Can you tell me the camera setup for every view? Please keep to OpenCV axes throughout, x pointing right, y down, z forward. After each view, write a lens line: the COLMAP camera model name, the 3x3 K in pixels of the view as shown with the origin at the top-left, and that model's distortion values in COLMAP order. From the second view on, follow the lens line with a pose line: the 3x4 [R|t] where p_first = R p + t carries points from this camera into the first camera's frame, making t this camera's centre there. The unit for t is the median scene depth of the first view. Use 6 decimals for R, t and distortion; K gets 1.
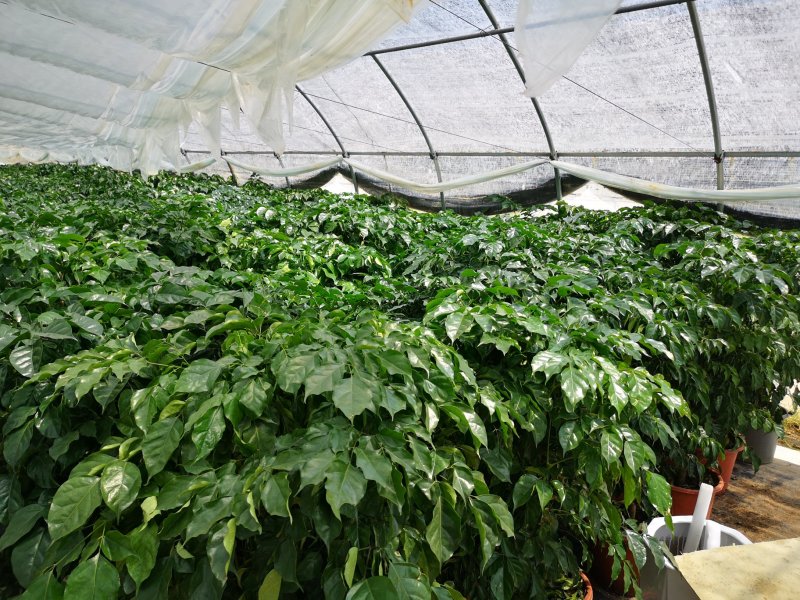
lens RADIAL K [[607.4, 0, 400.0], [0, 607.4, 300.0], [0, 0, 1]] dist [0.069357, -0.069364]
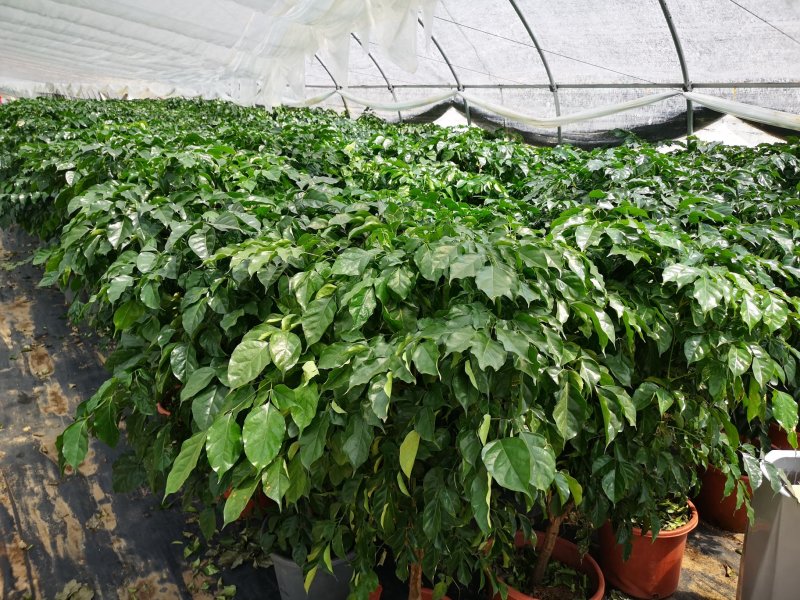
lens RADIAL K [[613.7, 0, 400.0], [0, 613.7, 300.0], [0, 0, 1]] dist [0.069874, -0.068108]
pose [[0.986938, 0.059779, -0.149600, -0.053848], [-0.047382, 0.995245, 0.085107, 0.074031], [0.153976, -0.076907, 0.985077, -0.078913]]
